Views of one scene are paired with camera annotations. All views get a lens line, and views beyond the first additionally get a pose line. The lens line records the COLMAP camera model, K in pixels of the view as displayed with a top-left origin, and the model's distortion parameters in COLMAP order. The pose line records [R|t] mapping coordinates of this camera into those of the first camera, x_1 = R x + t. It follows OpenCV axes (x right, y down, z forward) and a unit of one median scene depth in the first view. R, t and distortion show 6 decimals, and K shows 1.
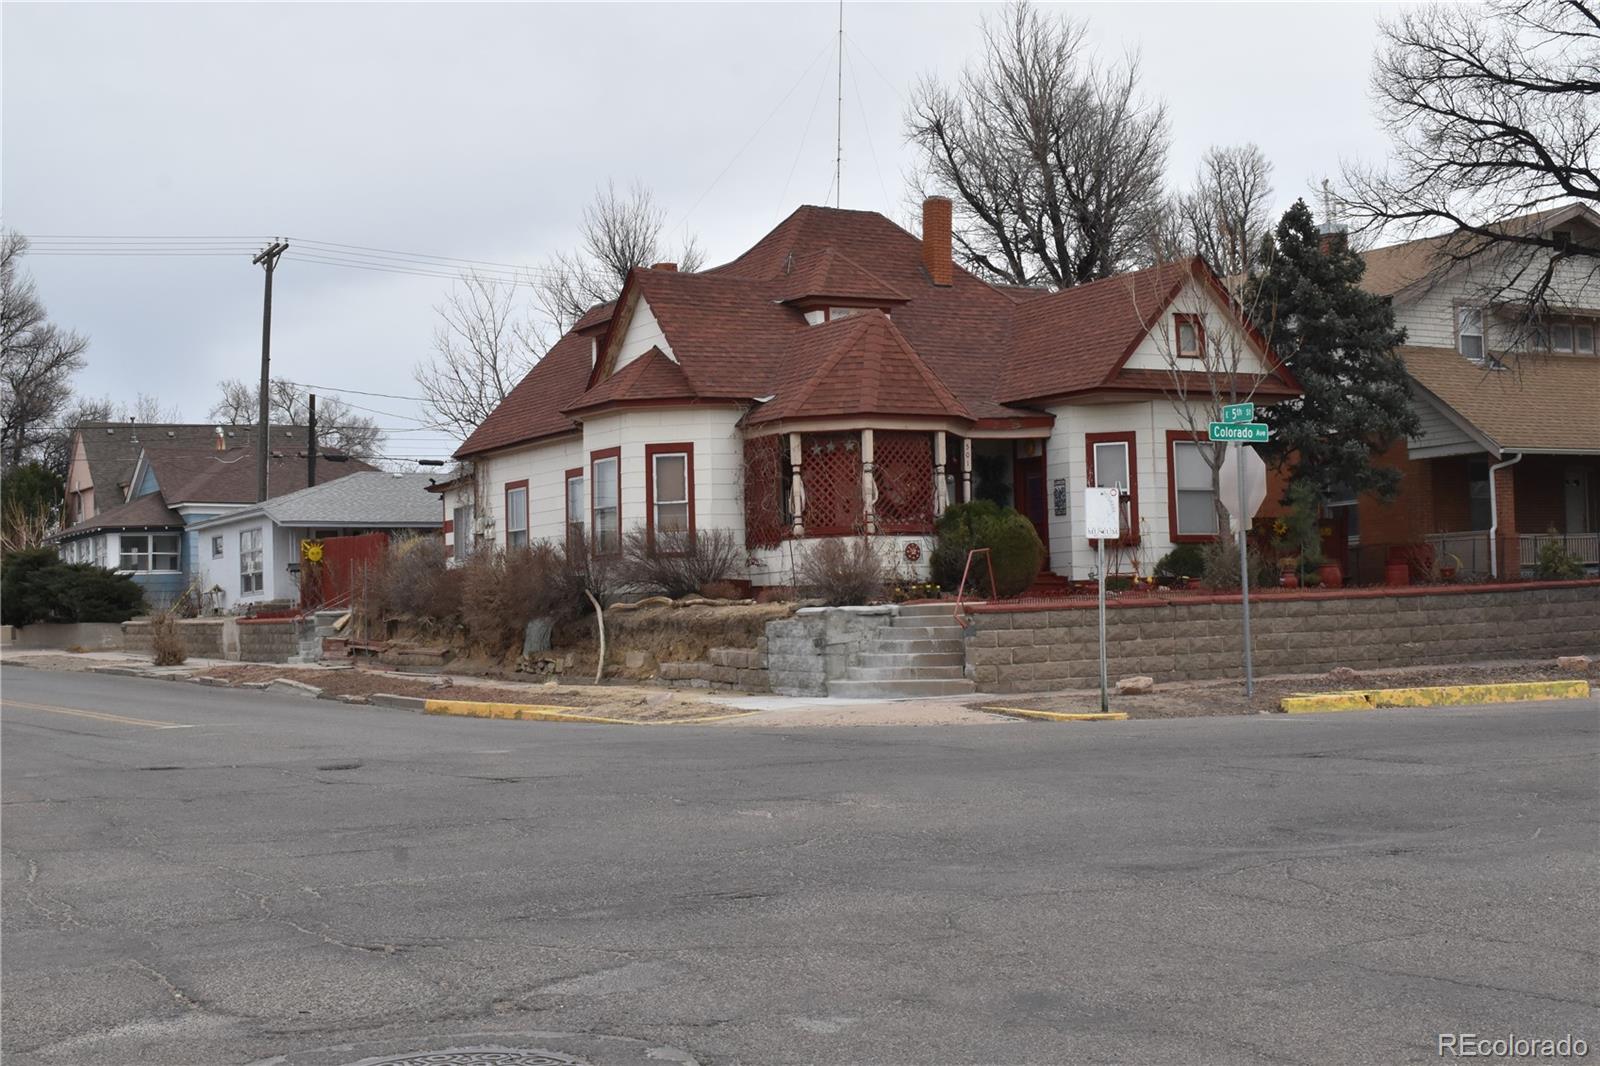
lens RADIAL K [[2392.1, 0, 799.9], [0, 2392.1, 531.6], [0, 0, 1]] dist [-0.047026, 0.000000]
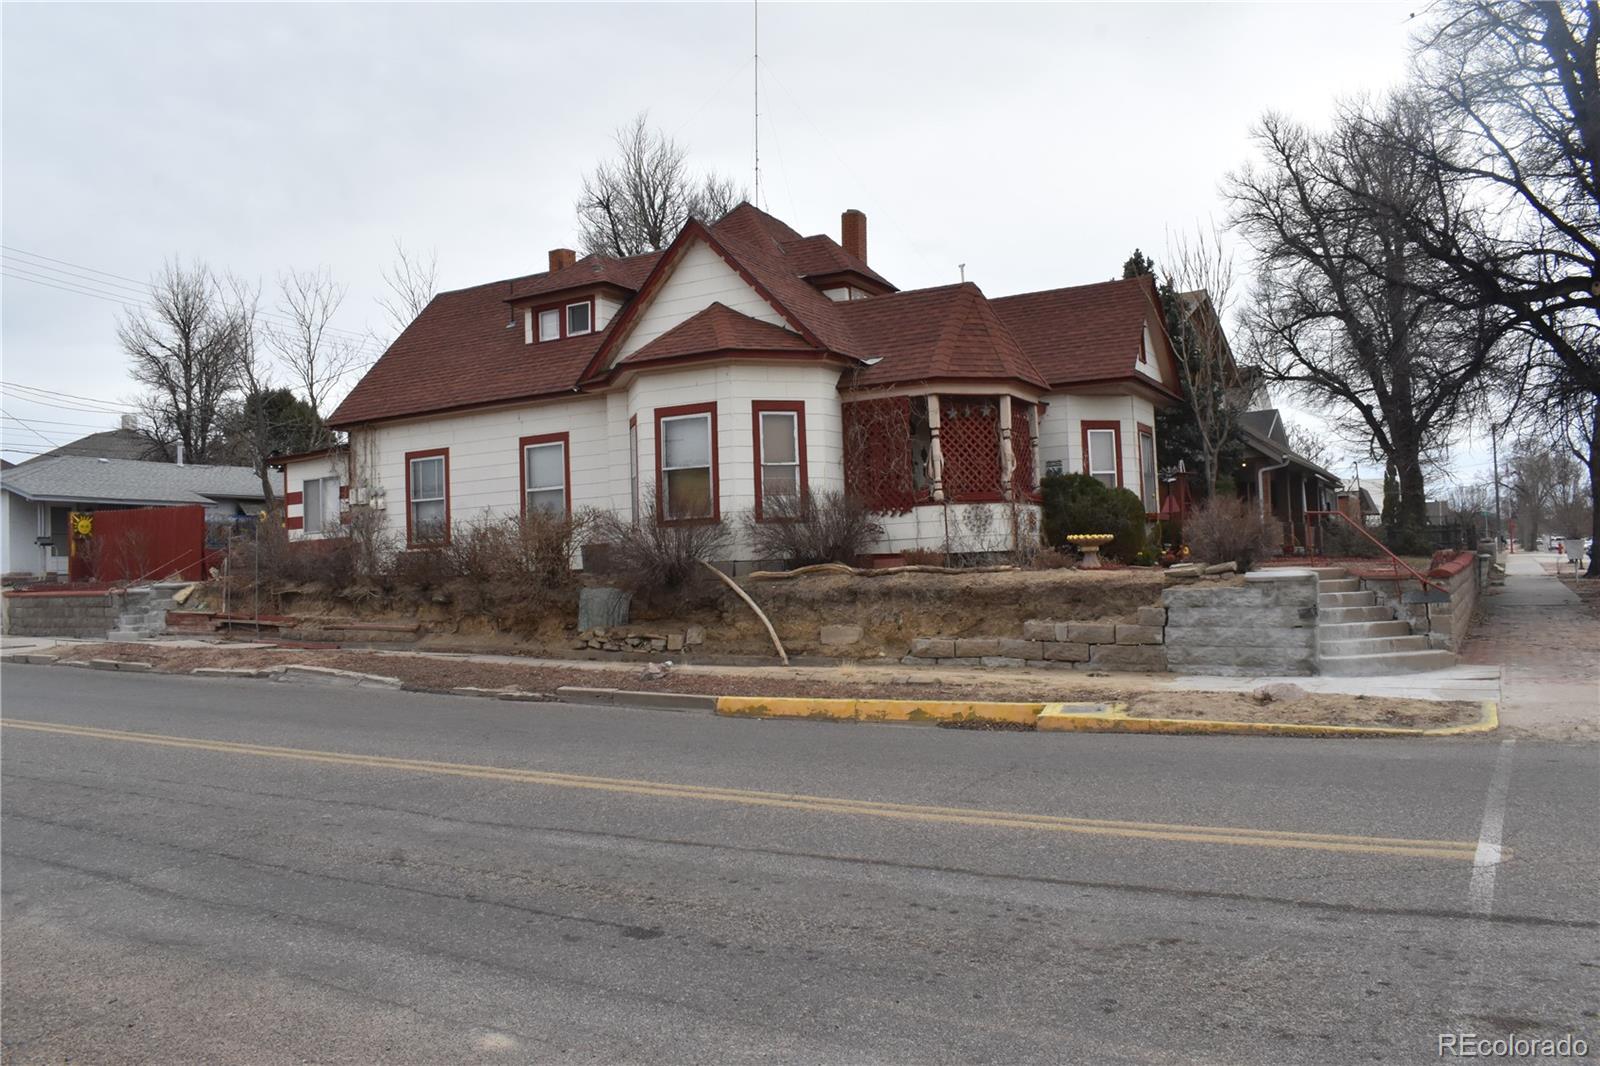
lens RADIAL K [[1268.4, 0, 799.7], [0, 1268.4, 538.4], [0, 0, 1]] dist [-0.095760, 0.018628]
pose [[0.856856, 0.014429, 0.515354, -0.300731], [-0.012288, 0.999896, -0.007565, 0.020521], [-0.515409, 0.000149, 0.856944, 0.570564]]
